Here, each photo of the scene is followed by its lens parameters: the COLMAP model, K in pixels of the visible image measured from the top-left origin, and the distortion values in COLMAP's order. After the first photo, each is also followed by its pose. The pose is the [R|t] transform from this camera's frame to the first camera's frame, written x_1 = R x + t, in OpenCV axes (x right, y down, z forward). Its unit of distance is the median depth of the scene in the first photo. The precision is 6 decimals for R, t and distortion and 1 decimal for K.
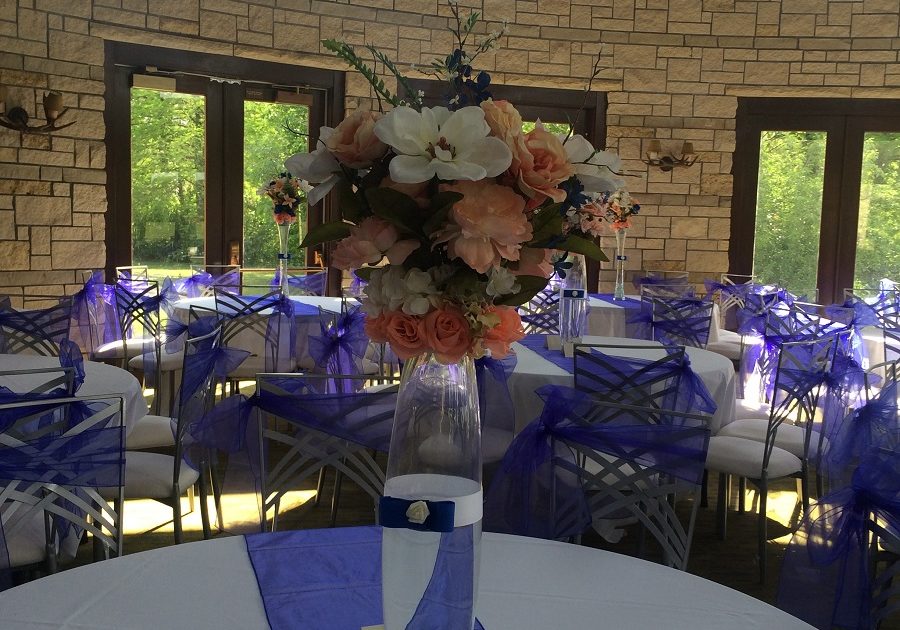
lens RADIAL K [[893.1, 0, 450.0], [0, 893.1, 315.0], [0, 0, 1]] dist [0.020732, -0.001781]
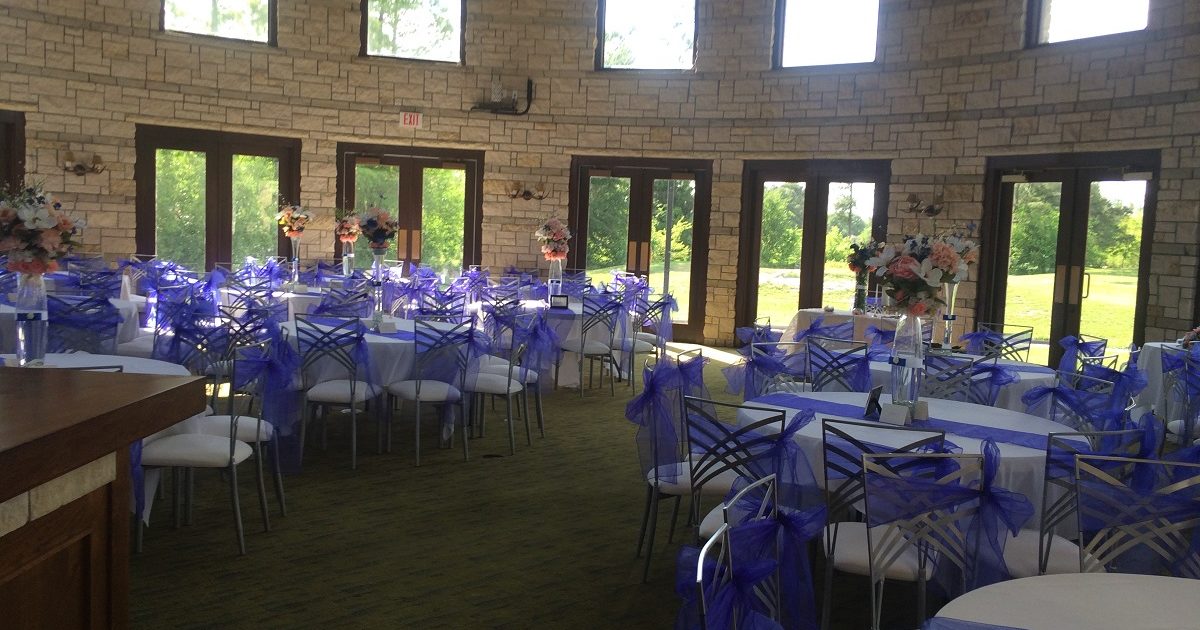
lens RADIAL K [[900.3, 0, 600.0], [0, 900.3, 315.0], [0, 0, 1]] dist [0.005033, -0.002409]
pose [[0.721505, -0.054162, 0.690287, -0.130719], [0.040634, 0.998530, 0.035876, 0.025678], [-0.691216, 0.002165, 0.722645, -0.477060]]
